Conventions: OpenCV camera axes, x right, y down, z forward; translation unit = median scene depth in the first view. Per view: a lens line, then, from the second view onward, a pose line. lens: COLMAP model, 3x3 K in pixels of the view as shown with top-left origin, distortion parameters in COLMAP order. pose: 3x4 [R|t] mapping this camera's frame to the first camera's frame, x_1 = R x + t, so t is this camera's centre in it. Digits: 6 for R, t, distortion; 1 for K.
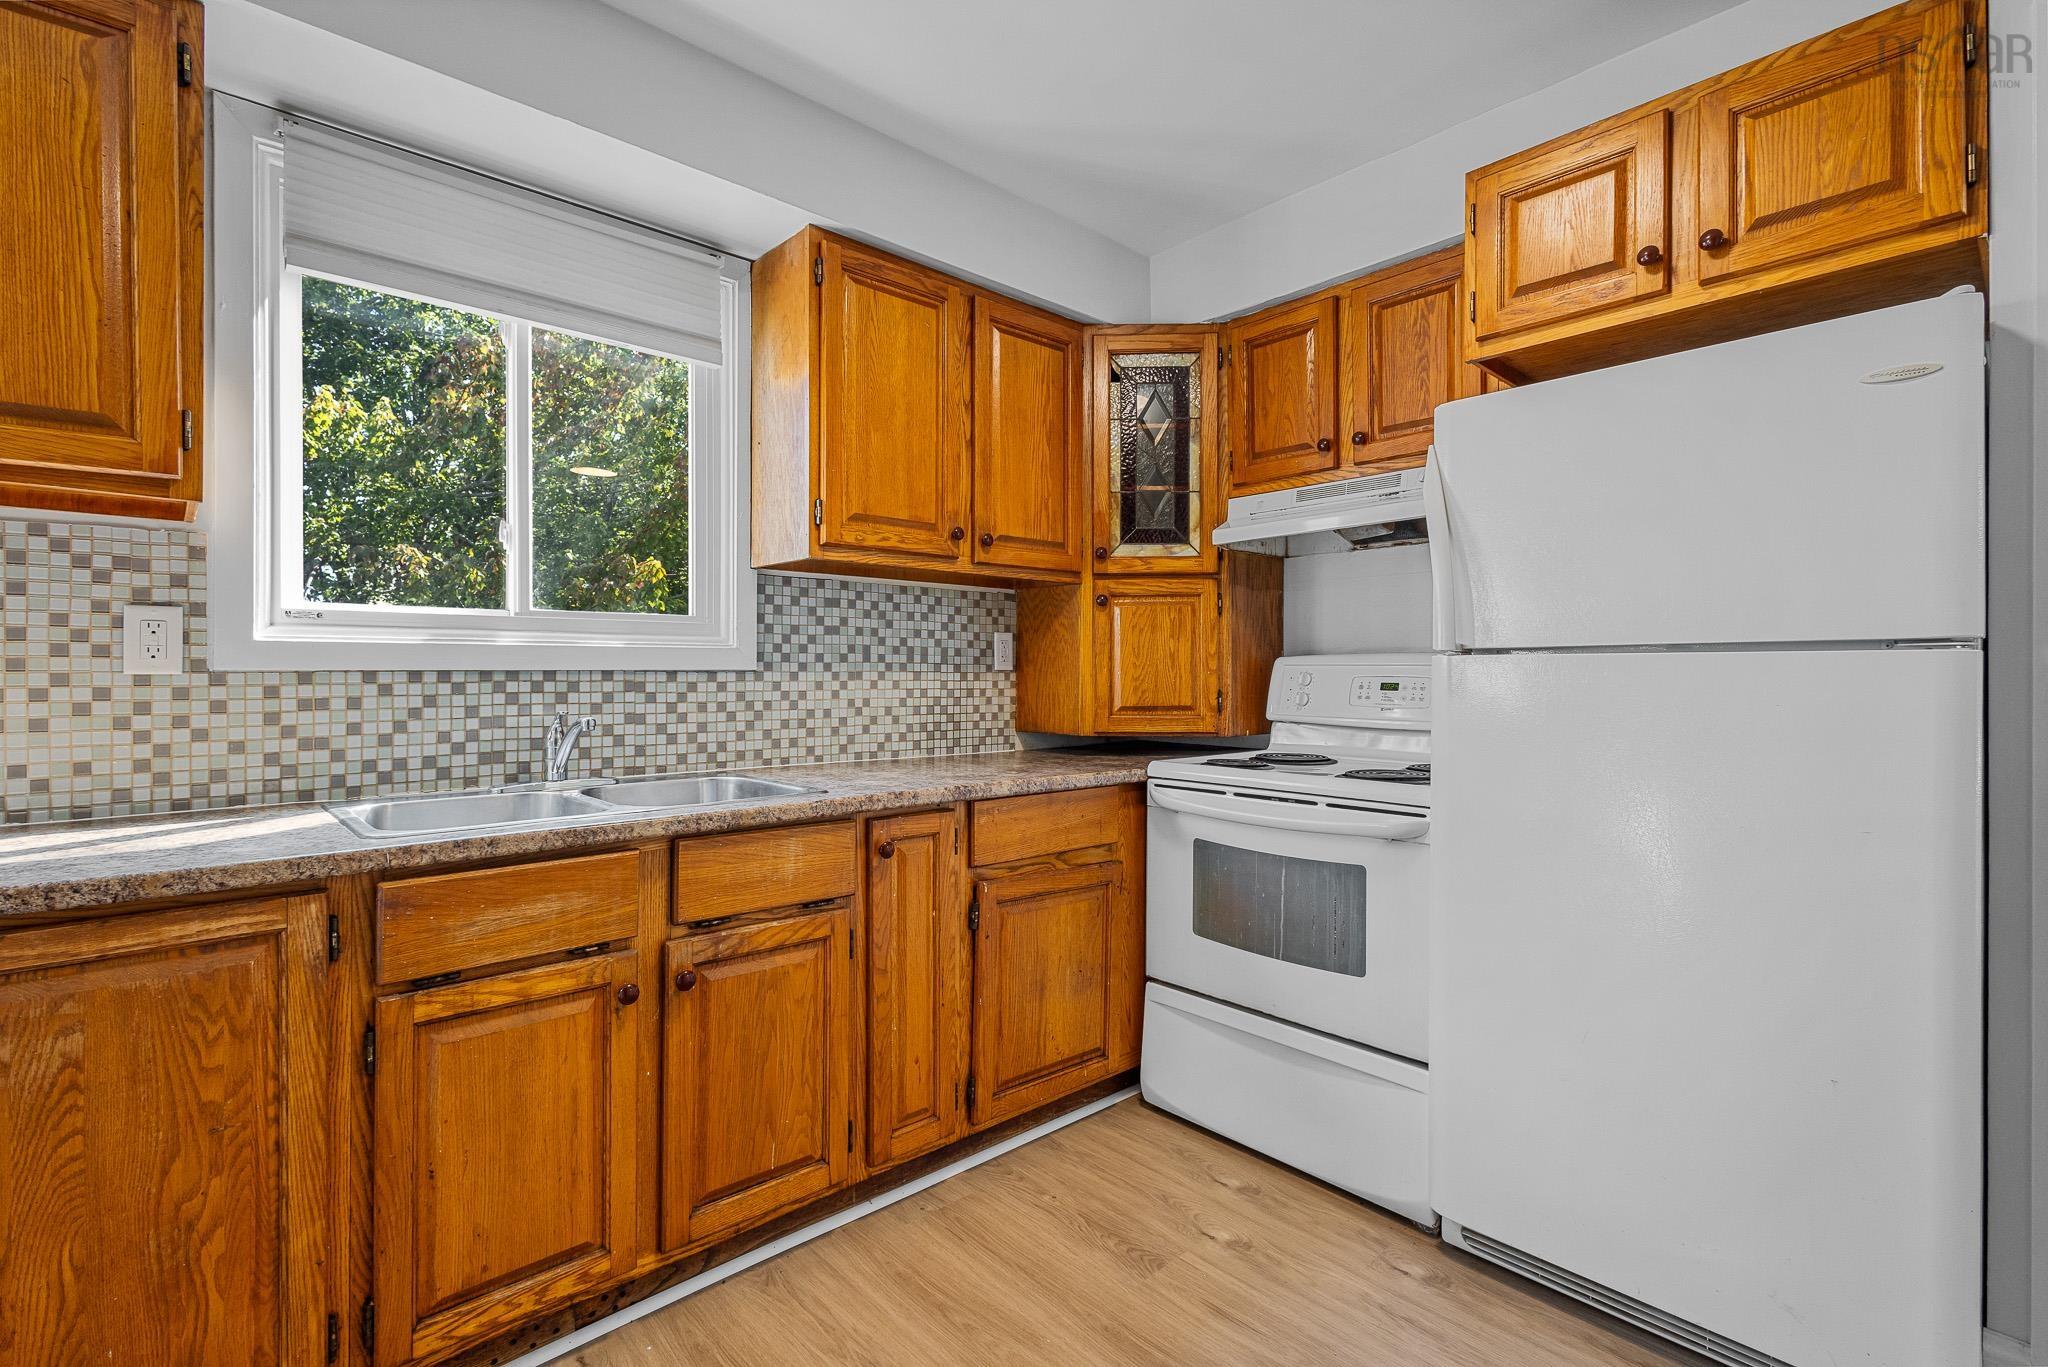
lens RADIAL K [[946.7, 0, 1034.6], [0, 946.7, 671.0], [0, 0, 1]] dist [0.015520, -0.002505]
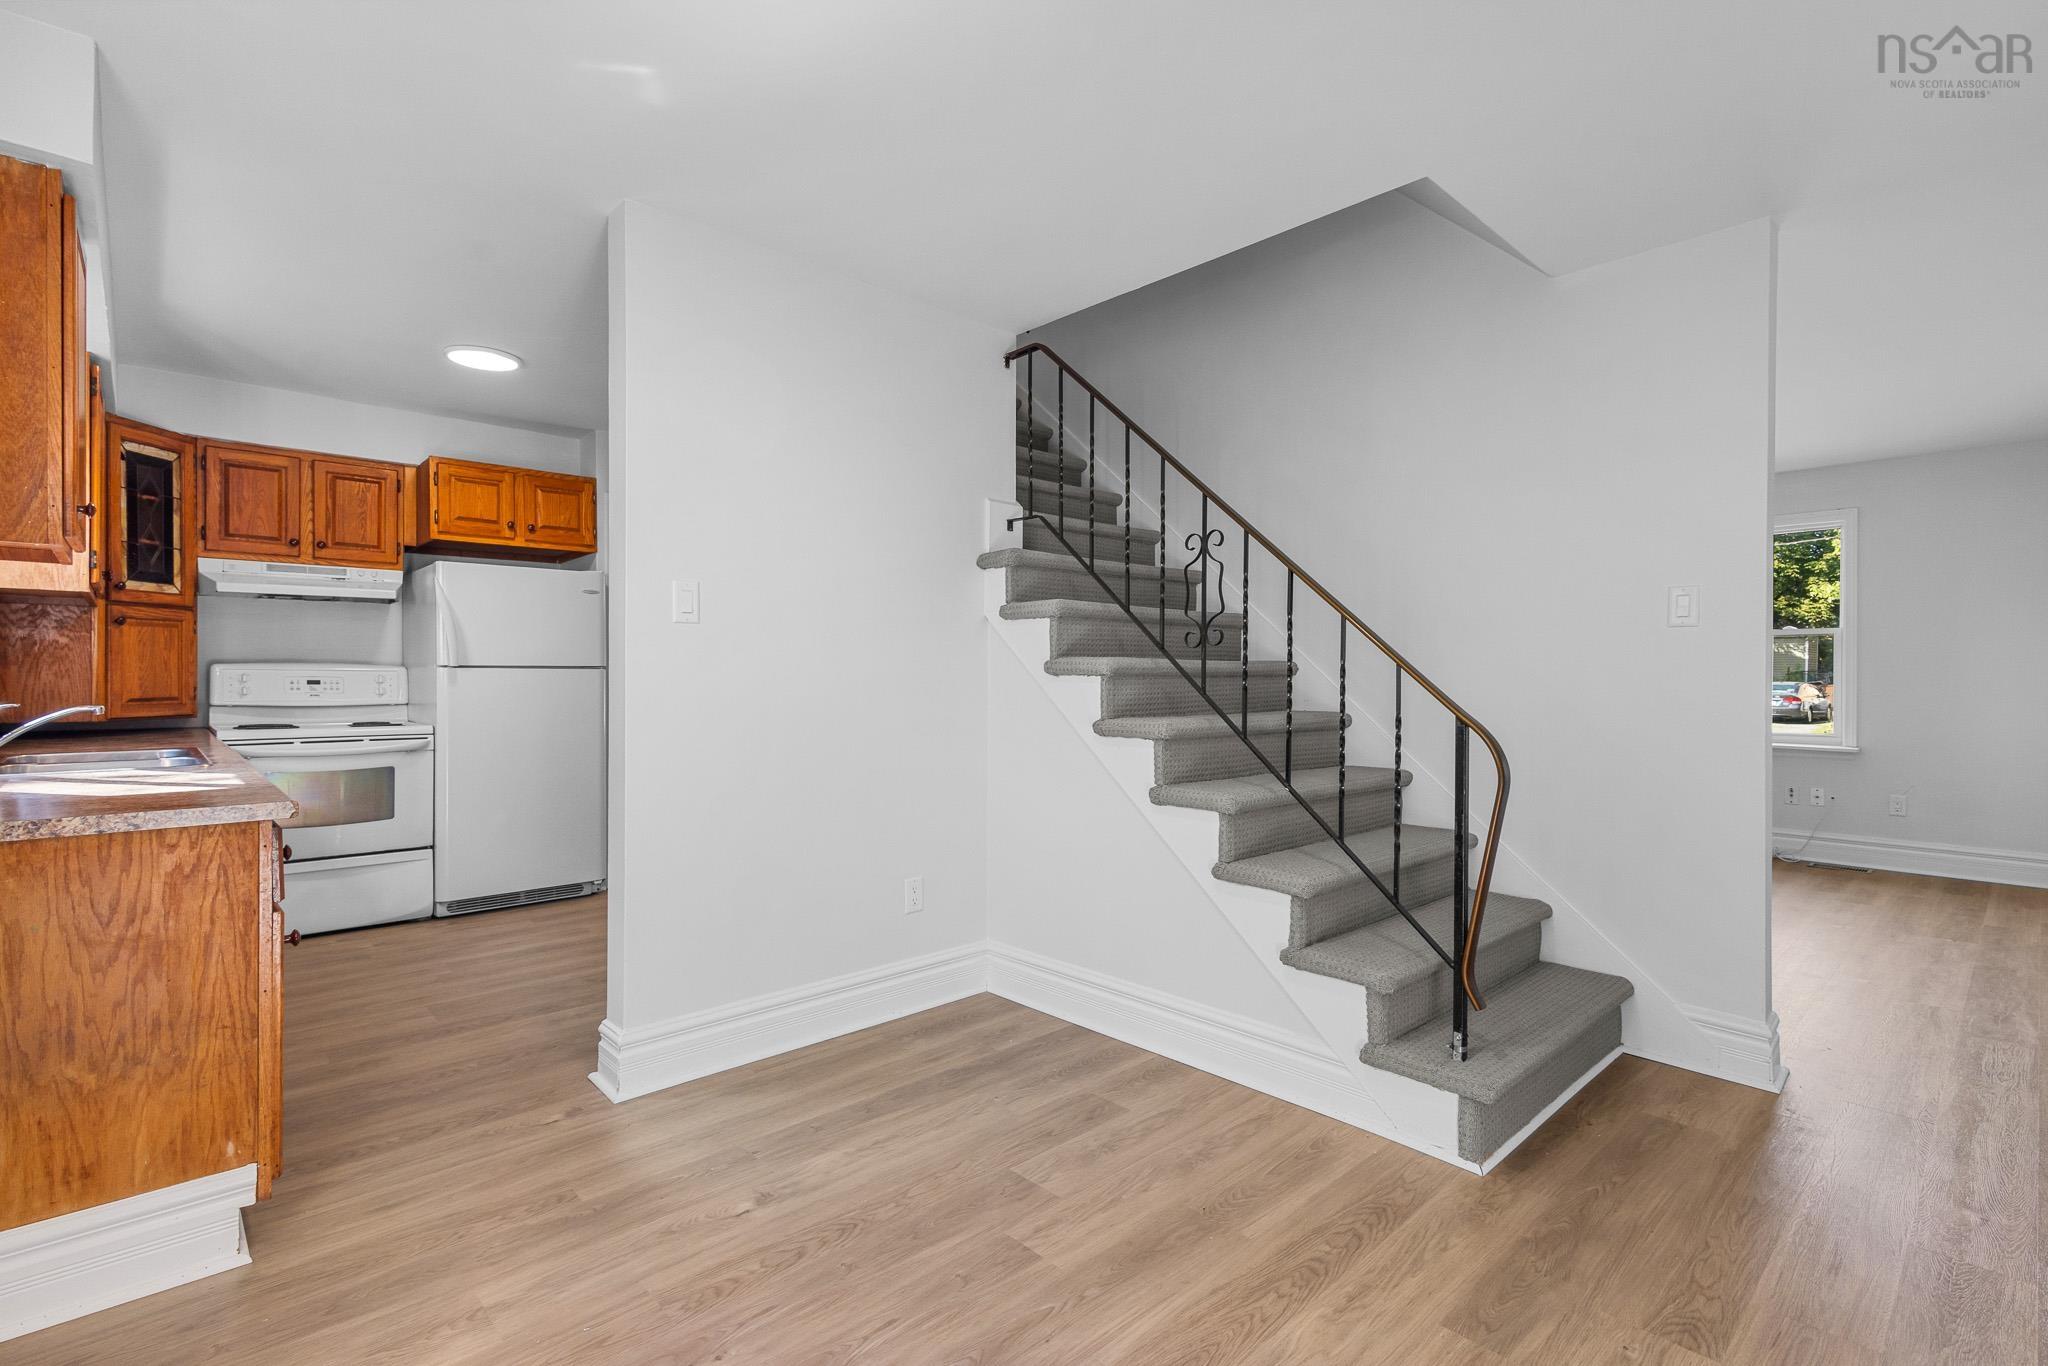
lens RADIAL K [[946.7, 0, 1017.0], [0, 946.7, 683.4], [0, 0, 1]] dist [0.015520, -0.002505]
pose [[0.003261, -0.006379, 0.999974, -1.695531], [-0.008500, 0.999943, 0.006406, -0.005405], [-0.999959, -0.008521, 0.003207, -0.382695]]
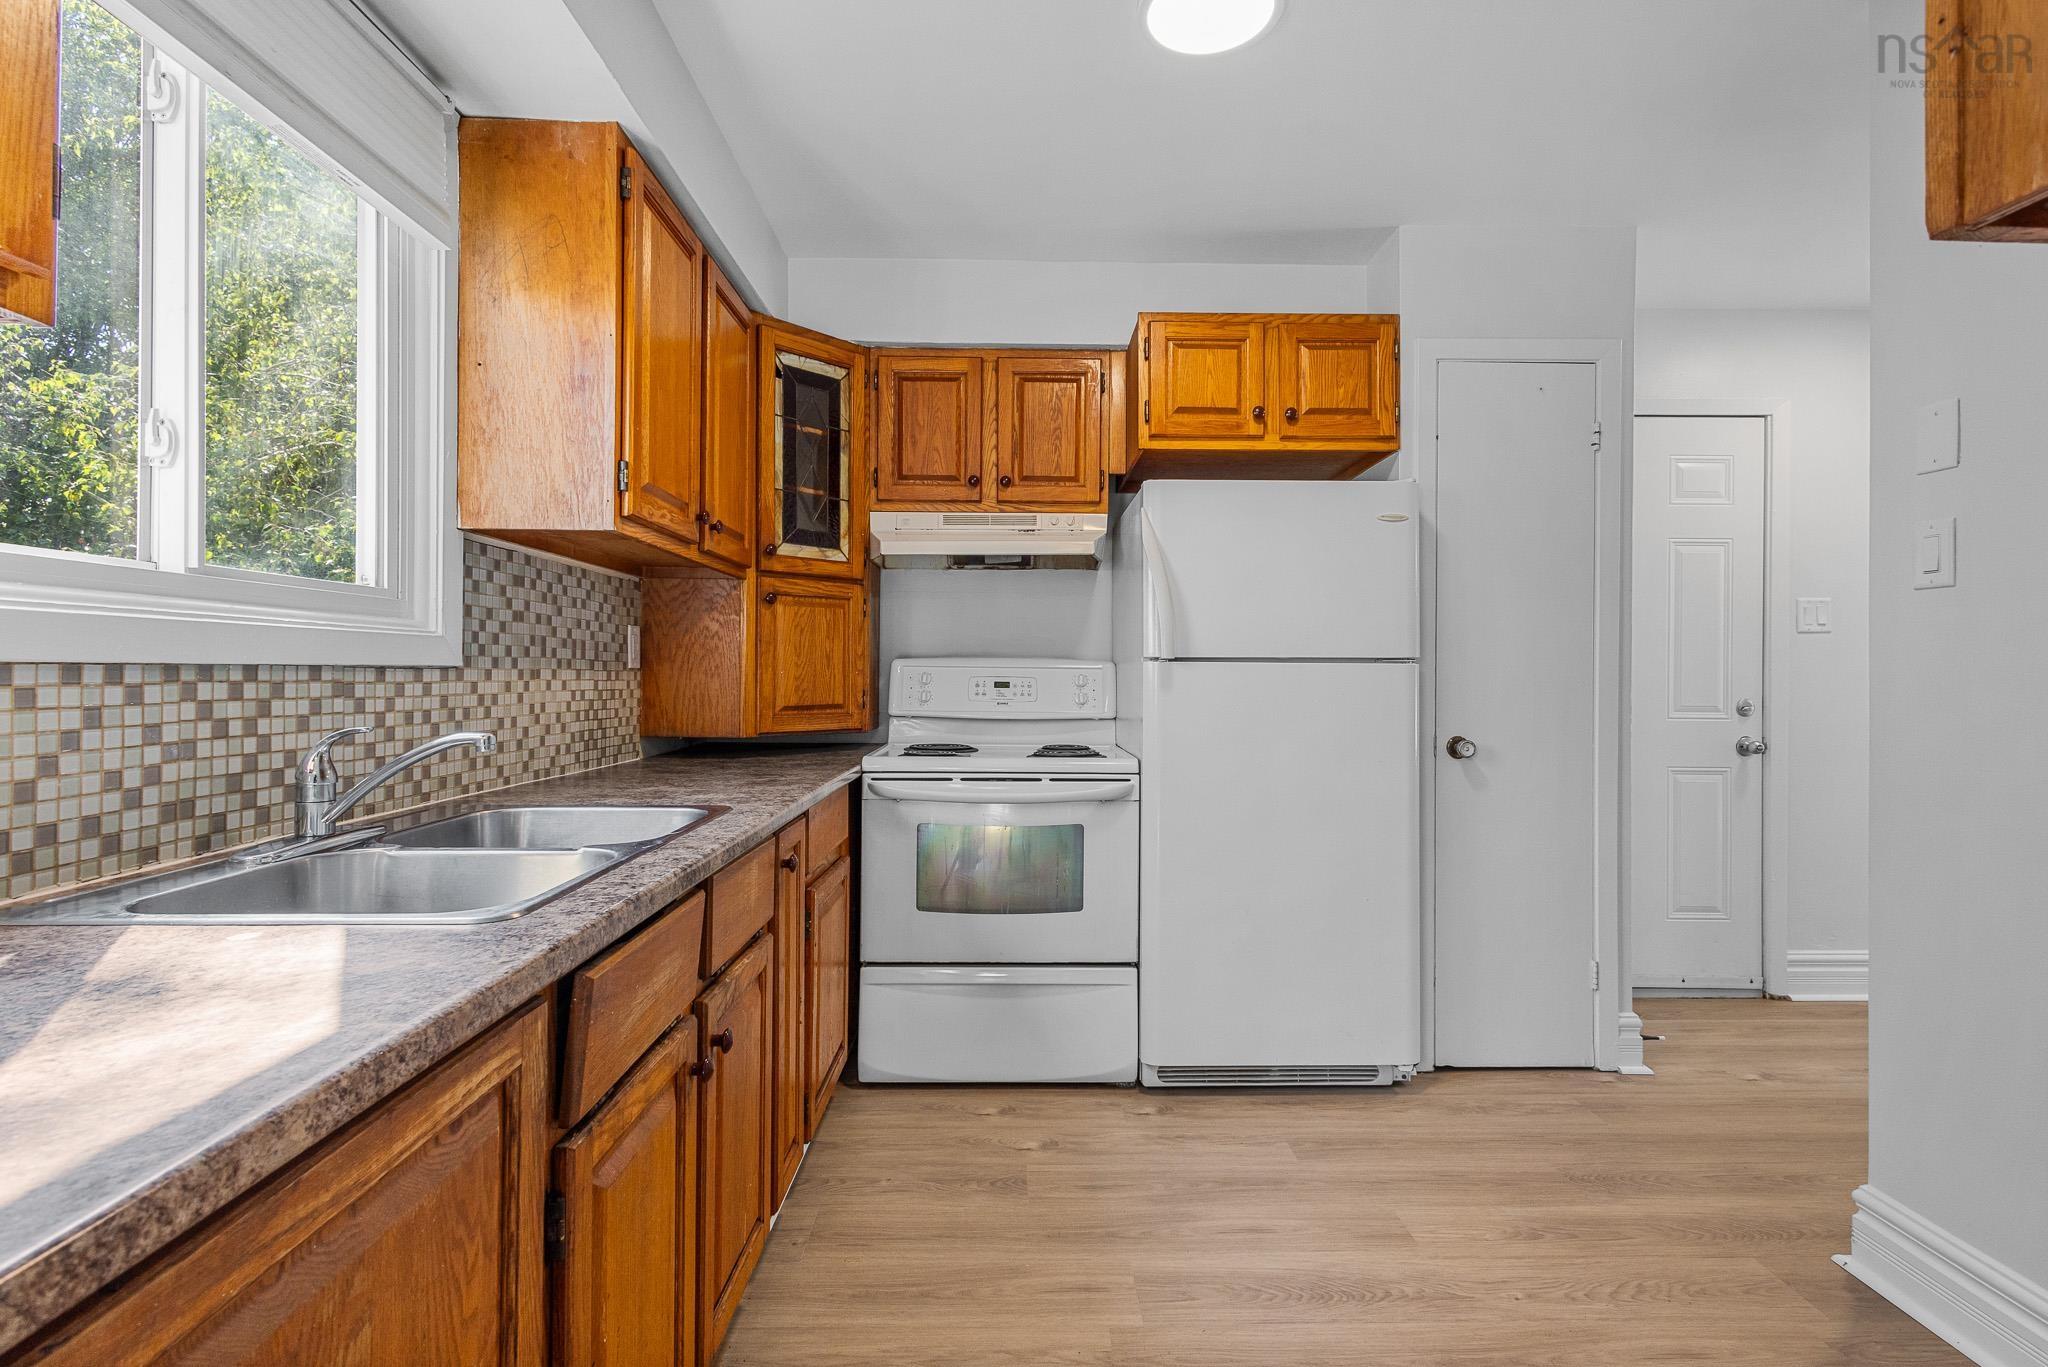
lens RADIAL K [[946.7, 0, 1035.4], [0, 946.7, 671.7], [0, 0, 1]] dist [0.015520, -0.002505]
pose [[0.659404, 0.006372, 0.751761, -0.630599], [-0.008102, 0.999966, -0.001369, 0.000712], [-0.751745, -0.005188, 0.659434, 0.191848]]
